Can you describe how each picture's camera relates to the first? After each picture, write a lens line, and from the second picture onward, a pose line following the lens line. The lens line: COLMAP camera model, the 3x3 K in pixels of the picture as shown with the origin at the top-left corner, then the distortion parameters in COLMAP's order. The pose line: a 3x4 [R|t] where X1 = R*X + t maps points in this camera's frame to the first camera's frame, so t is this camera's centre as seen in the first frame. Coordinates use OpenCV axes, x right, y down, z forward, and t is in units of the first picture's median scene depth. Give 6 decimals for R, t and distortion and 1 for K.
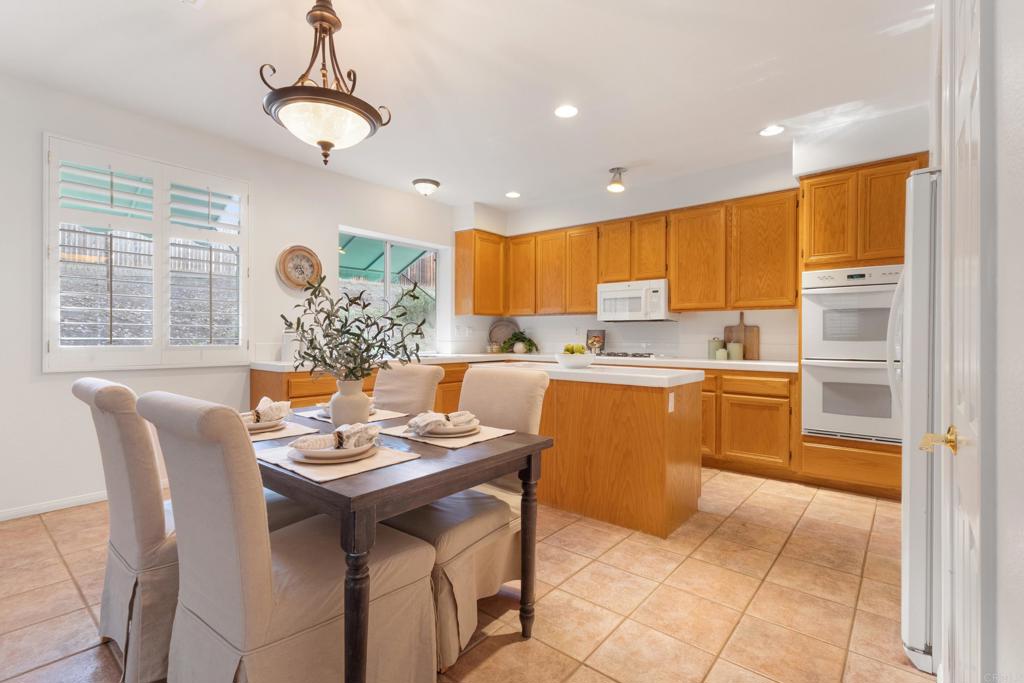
lens RADIAL K [[478.2, 0, 503.1], [0, 478.2, 339.7], [0, 0, 1]] dist [0.005188, -0.000307]
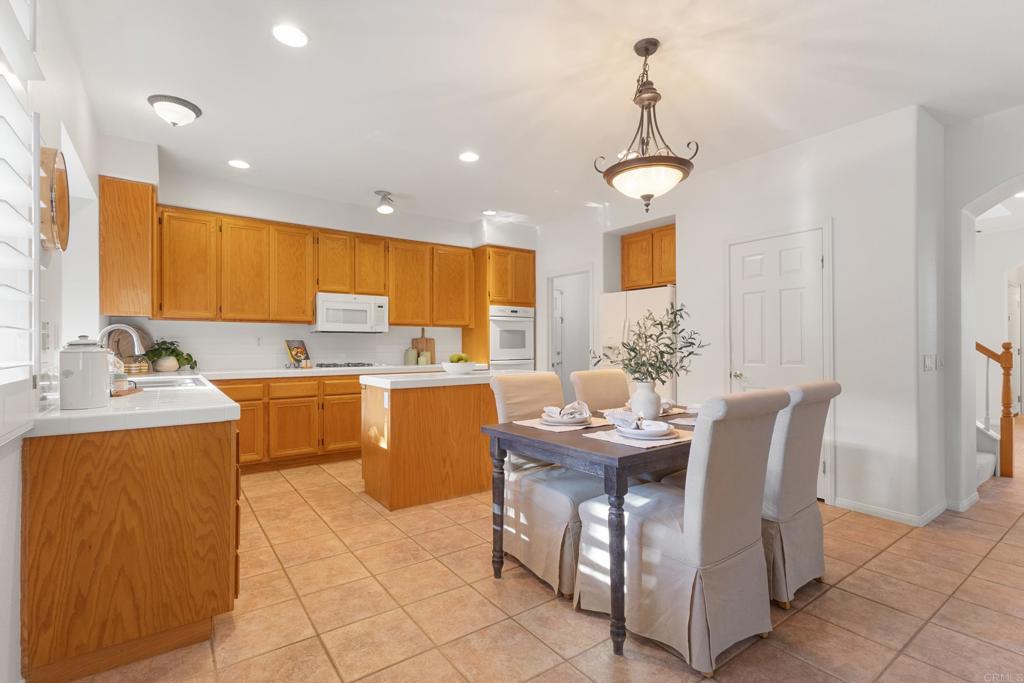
lens RADIAL K [[478.2, 0, 511.3], [0, 478.2, 347.2], [0, 0, 1]] dist [0.005188, -0.000307]
pose [[0.231685, -0.008264, 0.972756, -0.740860], [0.010257, 0.999929, 0.006052, -0.010396], [-0.972737, 0.008576, 0.231753, 0.471632]]
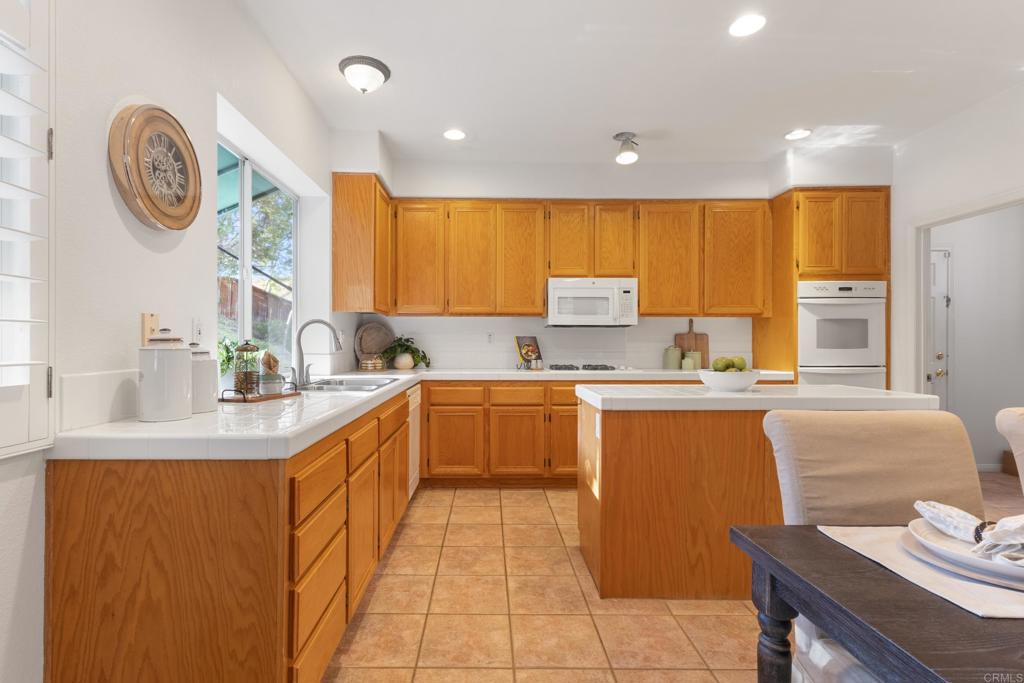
lens RADIAL K [[496.2, 0, 489.2], [0, 496.2, 343.8], [0, 0, 1]] dist [0.005116, 0.000489]
pose [[0.758381, -0.003828, 0.651800, -0.467421], [0.006291, 0.999979, -0.001447, -0.009485], [-0.651781, 0.005197, 0.758390, 0.521871]]
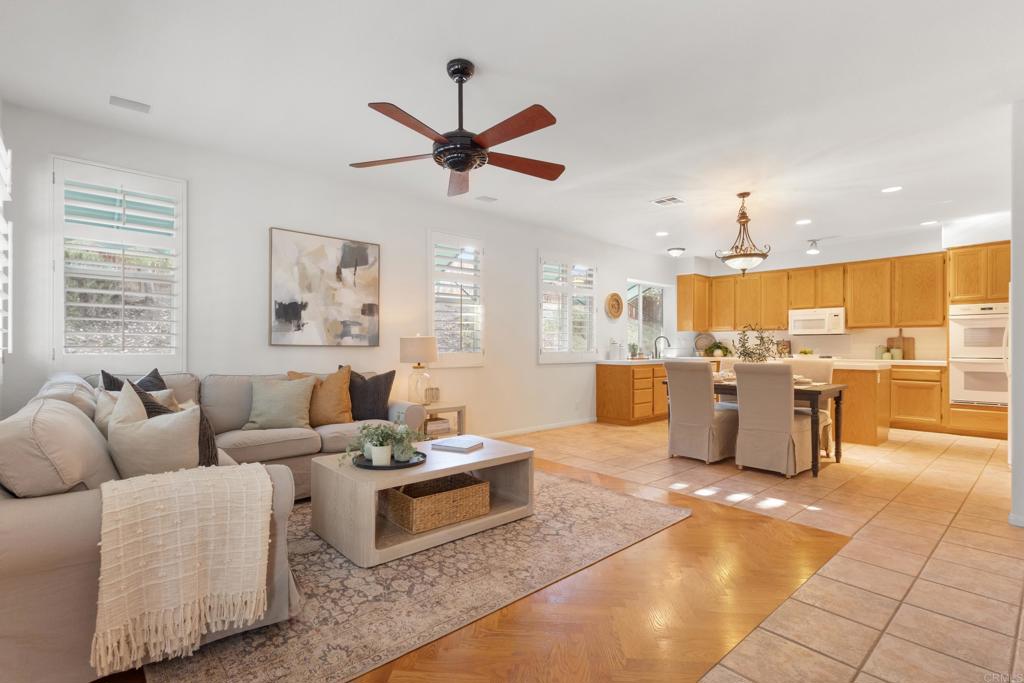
lens RADIAL K [[478.2, 0, 495.3], [0, 478.2, 347.9], [0, 0, 1]] dist [0.005188, -0.000307]
pose [[0.987297, -0.003056, -0.158854, -0.553925], [0.002539, 0.999991, -0.003456, 0.006568], [0.158863, 0.003009, 0.987296, -0.743315]]
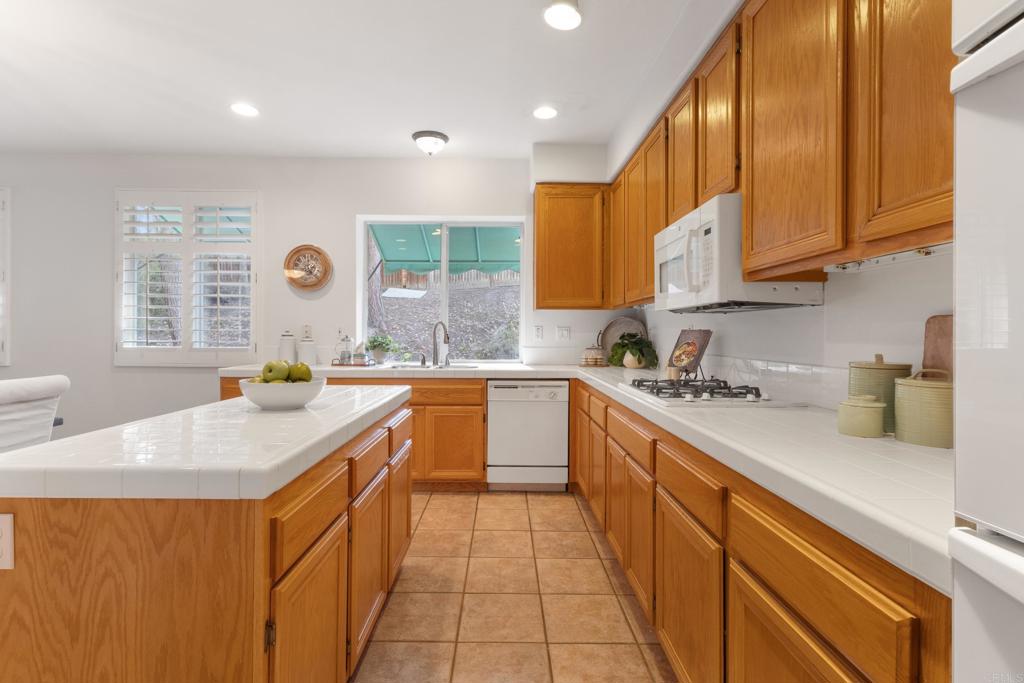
lens RADIAL K [[478.2, 0, 497.3], [0, 478.2, 334.2], [0, 0, 1]] dist [0.005188, -0.000307]
pose [[0.647128, -0.001227, -0.762380, 0.535782], [-0.008089, 0.999931, -0.008476, -0.012020], [0.762338, 0.011653, 0.647074, 0.654474]]
